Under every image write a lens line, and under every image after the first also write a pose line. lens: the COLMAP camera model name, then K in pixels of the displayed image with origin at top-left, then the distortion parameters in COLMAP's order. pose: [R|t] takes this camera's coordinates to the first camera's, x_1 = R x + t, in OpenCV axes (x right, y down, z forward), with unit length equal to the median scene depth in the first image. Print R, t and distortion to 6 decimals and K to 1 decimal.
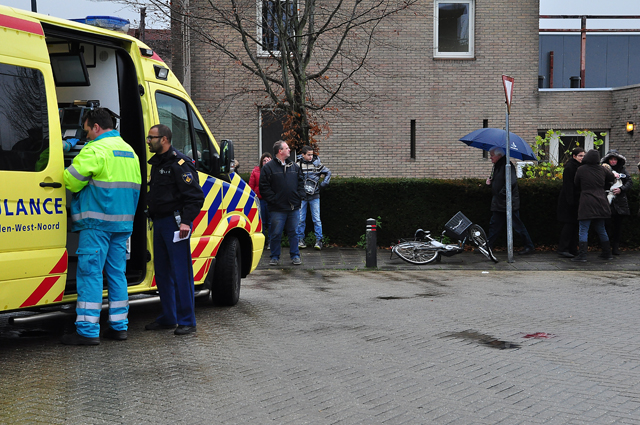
lens RADIAL K [[1145.0, 0, 320.0], [0, 1145.0, 212.5], [0, 0, 1]] dist [0.219774, -0.001273]
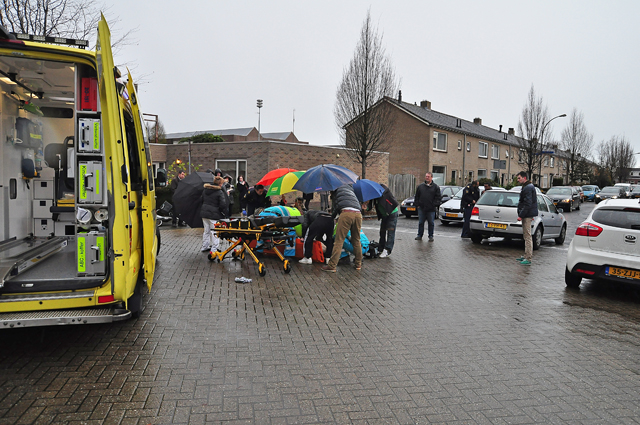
lens RADIAL K [[469.3, 0, 320.0], [0, 469.3, 212.5], [0, 0, 1]] dist [-0.117857, 0.086927]
pose [[0.726950, -0.036536, 0.685718, -0.404972], [0.008377, 0.998981, 0.044346, -0.023698], [-0.686640, -0.026493, 0.726515, 0.288887]]
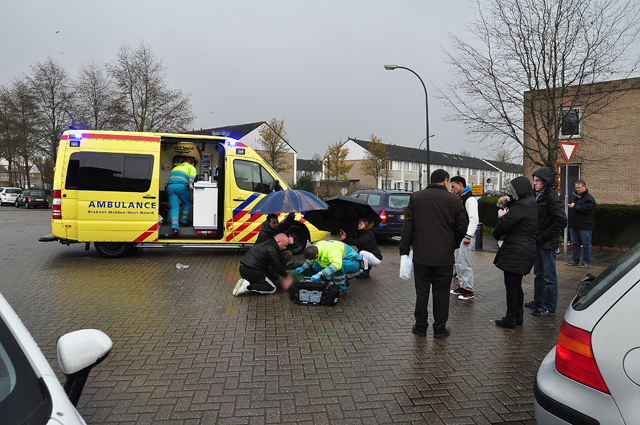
lens RADIAL K [[469.3, 0, 320.0], [0, 469.3, 212.5], [0, 0, 1]] dist [-0.117857, 0.086927]
pose [[0.659147, 0.042653, -0.750804, 0.655887], [-0.043604, 0.998878, 0.018466, -0.020422], [0.750749, 0.020566, 0.660267, 0.469234]]
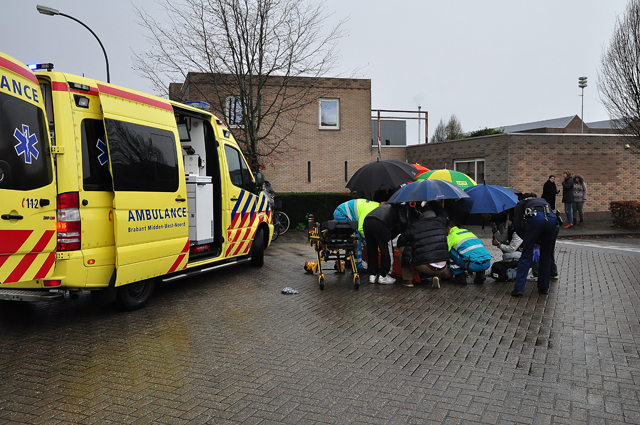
lens RADIAL K [[581.5, 0, 320.0], [0, 581.5, 212.5], [0, 0, 1]] dist [-0.005559, 0.005029]
pose [[0.987538, -0.018418, 0.156300, -0.130389], [0.017505, 0.999821, 0.007218, -0.006359], [-0.156405, -0.004392, 0.987683, 0.106730]]
